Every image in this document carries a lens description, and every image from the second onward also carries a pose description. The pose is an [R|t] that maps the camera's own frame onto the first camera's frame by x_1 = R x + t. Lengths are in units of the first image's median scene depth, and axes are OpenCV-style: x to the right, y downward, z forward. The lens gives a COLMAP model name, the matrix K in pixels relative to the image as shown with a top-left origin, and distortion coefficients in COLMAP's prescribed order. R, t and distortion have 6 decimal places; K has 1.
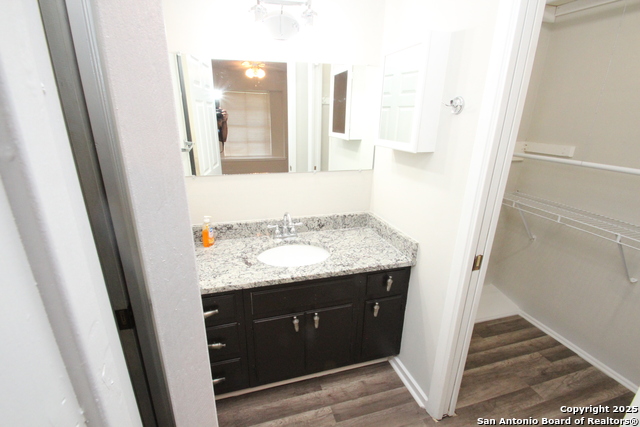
lens RADIAL K [[294.8, 0, 318.0], [0, 294.8, 213.9], [0, 0, 1]] dist [-0.001513, -0.007406]
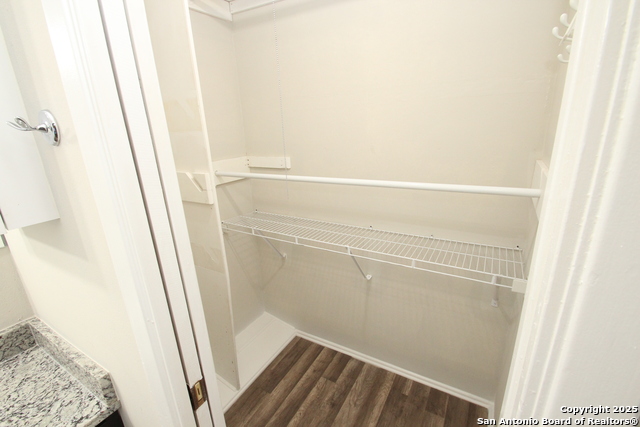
lens RADIAL K [[294.8, 0, 317.8], [0, 294.8, 212.4], [0, 0, 1]] dist [-0.001513, -0.007406]
pose [[0.717935, -0.251274, 0.649177, 0.276769], [0.276197, 0.958853, 0.065688, -0.094271], [-0.638972, 0.132141, 0.757796, 0.243423]]
